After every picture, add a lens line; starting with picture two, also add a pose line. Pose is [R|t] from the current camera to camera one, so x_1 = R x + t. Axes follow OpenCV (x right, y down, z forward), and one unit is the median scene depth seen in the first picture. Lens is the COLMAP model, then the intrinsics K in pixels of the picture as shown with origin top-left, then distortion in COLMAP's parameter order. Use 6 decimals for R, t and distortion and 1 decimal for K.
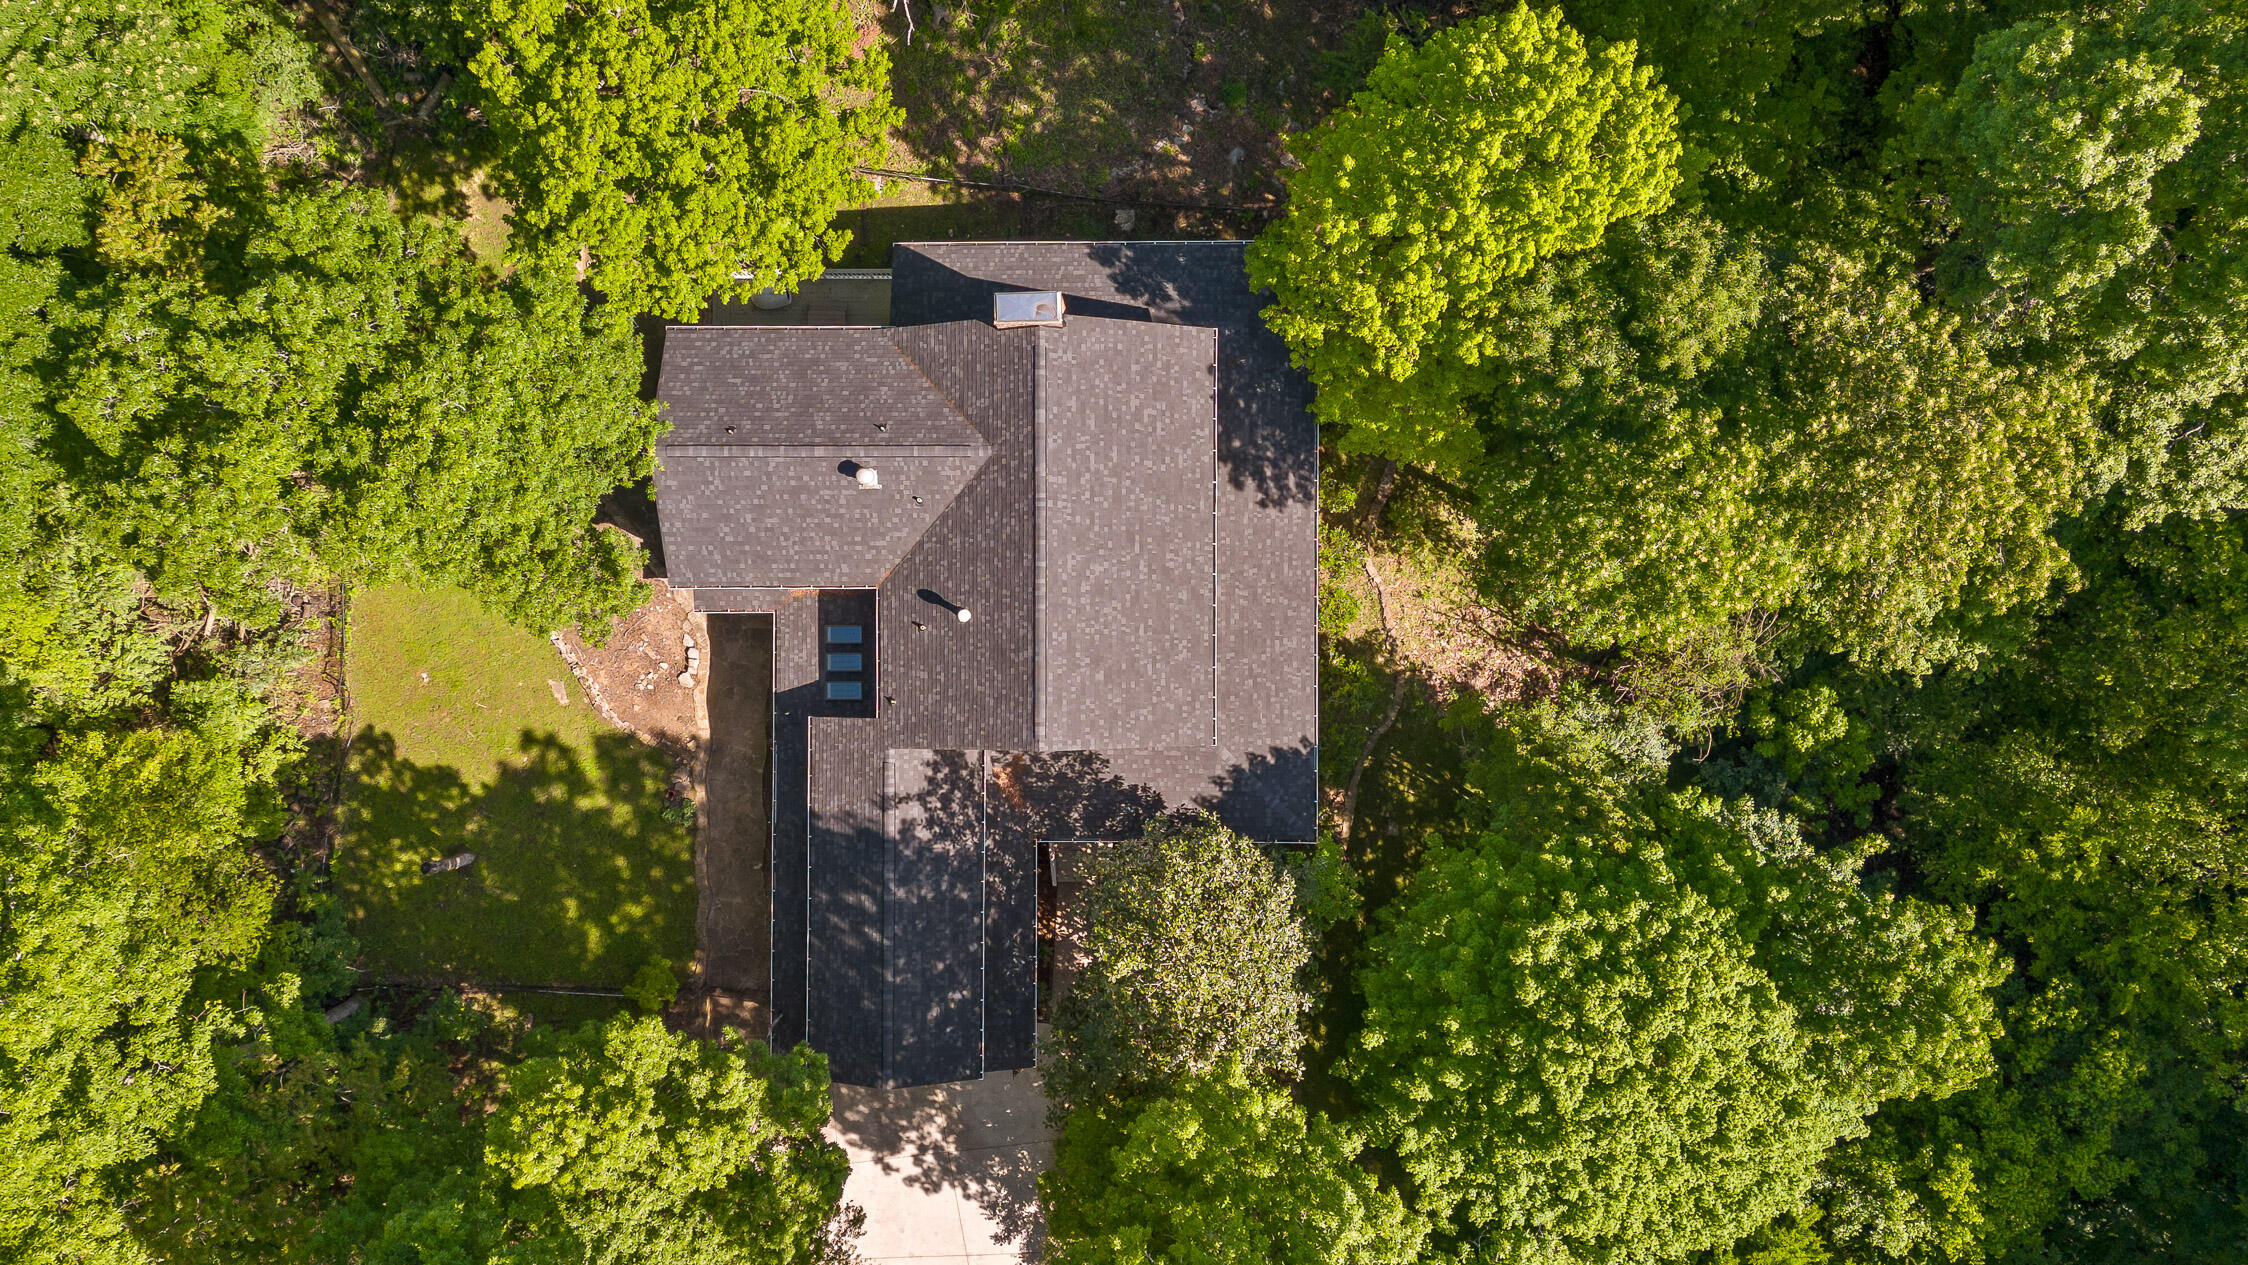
lens RADIAL K [[1596.1, 0, 1137.5], [0, 1596.1, 679.3], [0, 0, 1]] dist [0.154651, -0.211399]
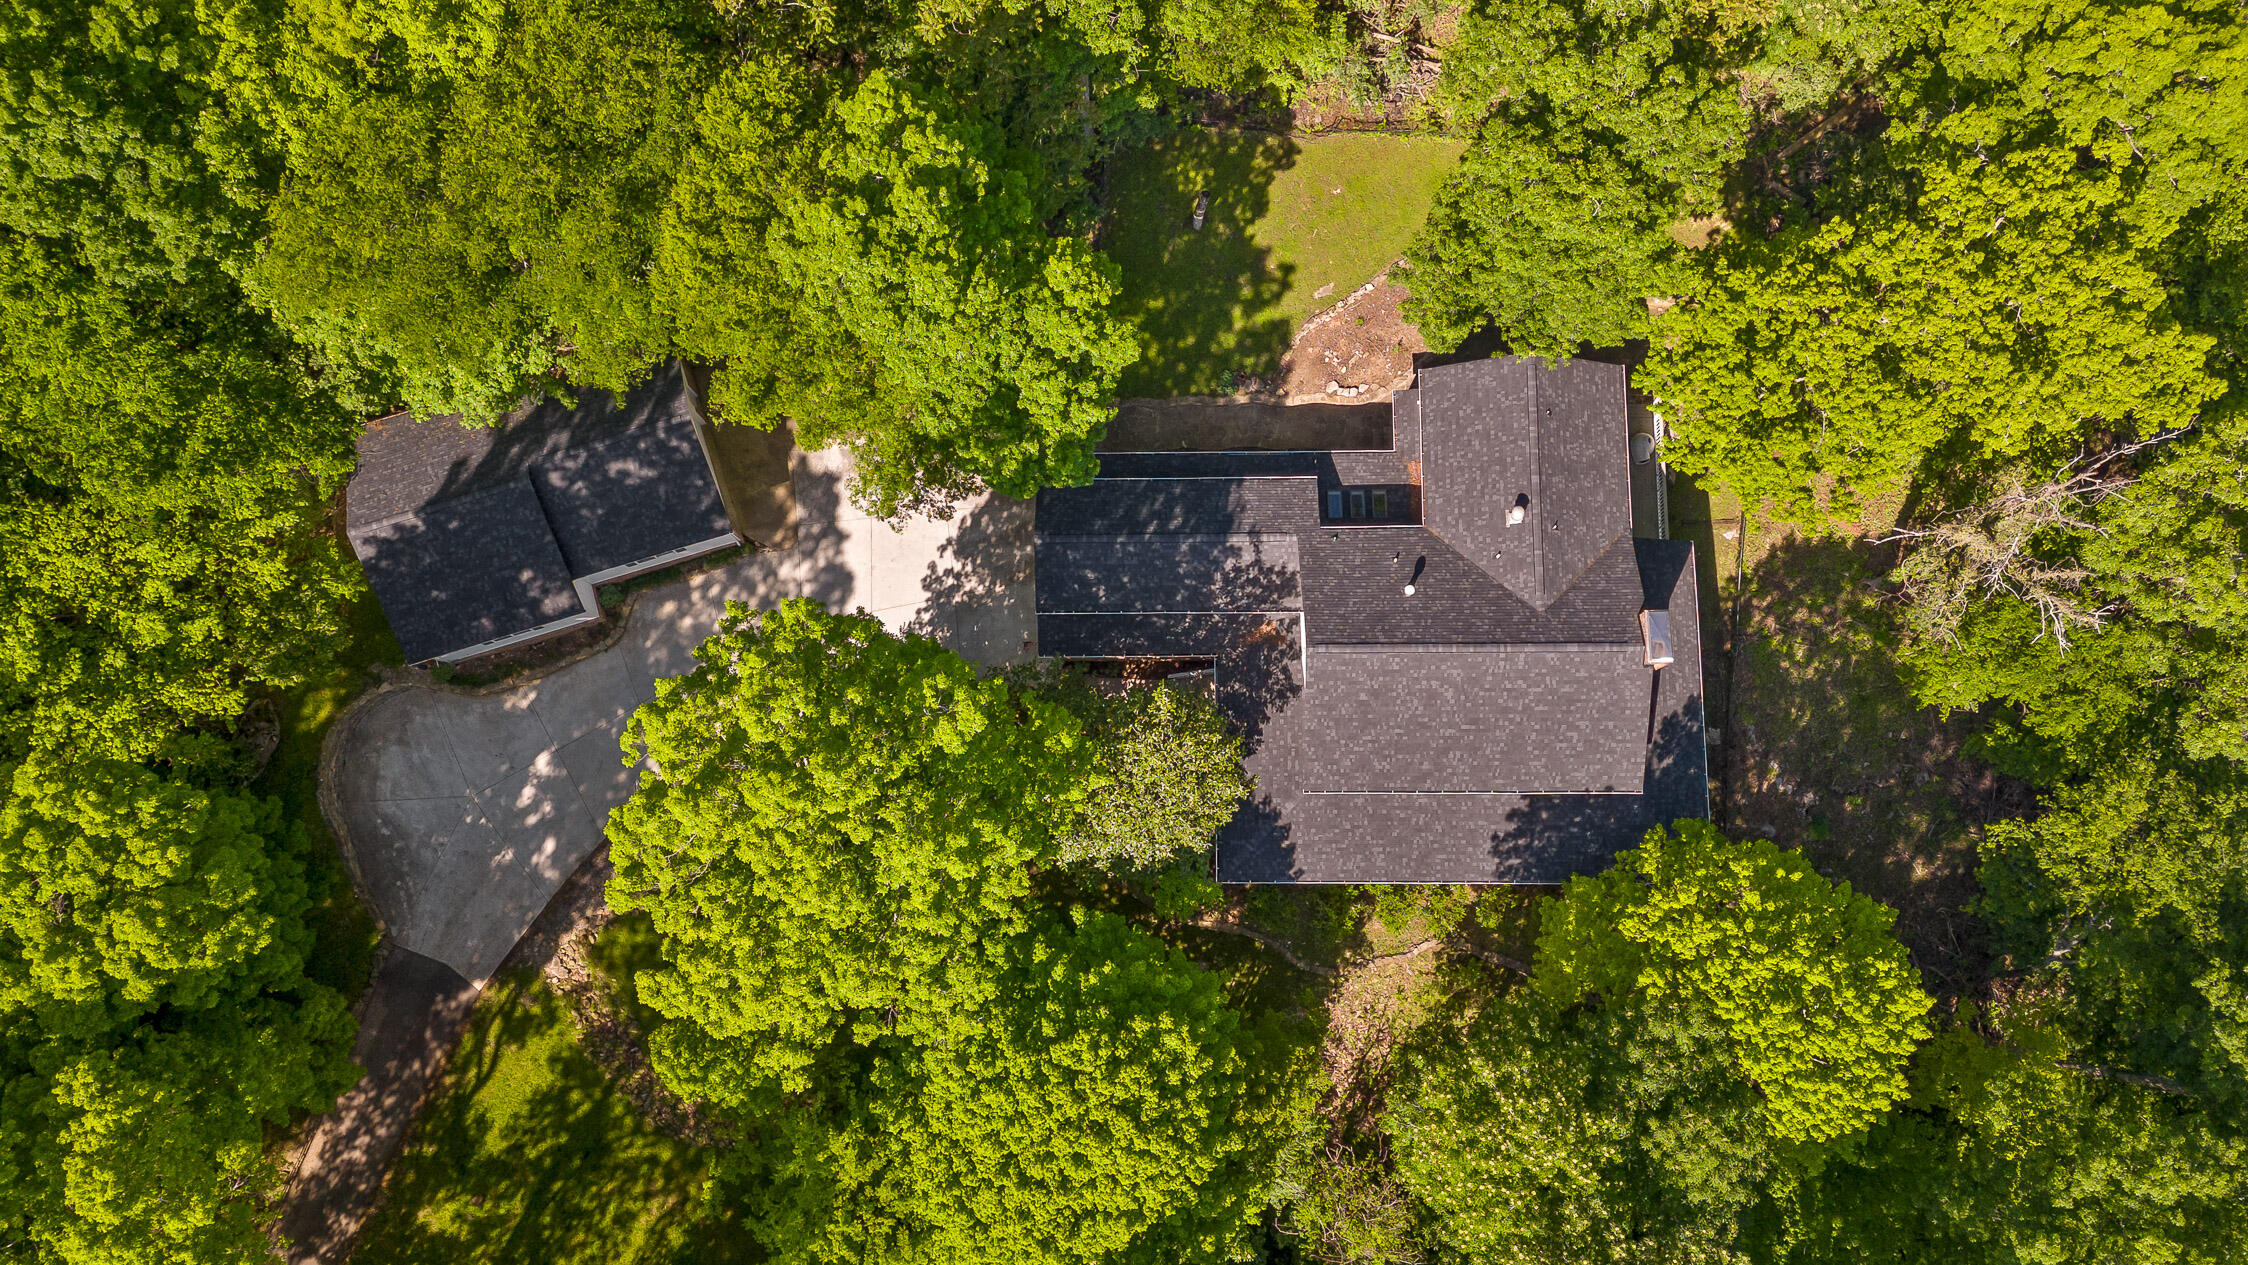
lens RADIAL K [[1596.1, 0, 1137.5], [0, 1596.1, 679.3], [0, 0, 1]] dist [0.154651, -0.211399]
pose [[0.006718, 0.992578, -0.121422, 0.124364], [-0.999975, 0.006940, 0.001410, 0.189053], [0.002242, 0.121409, 0.992600, -0.280571]]
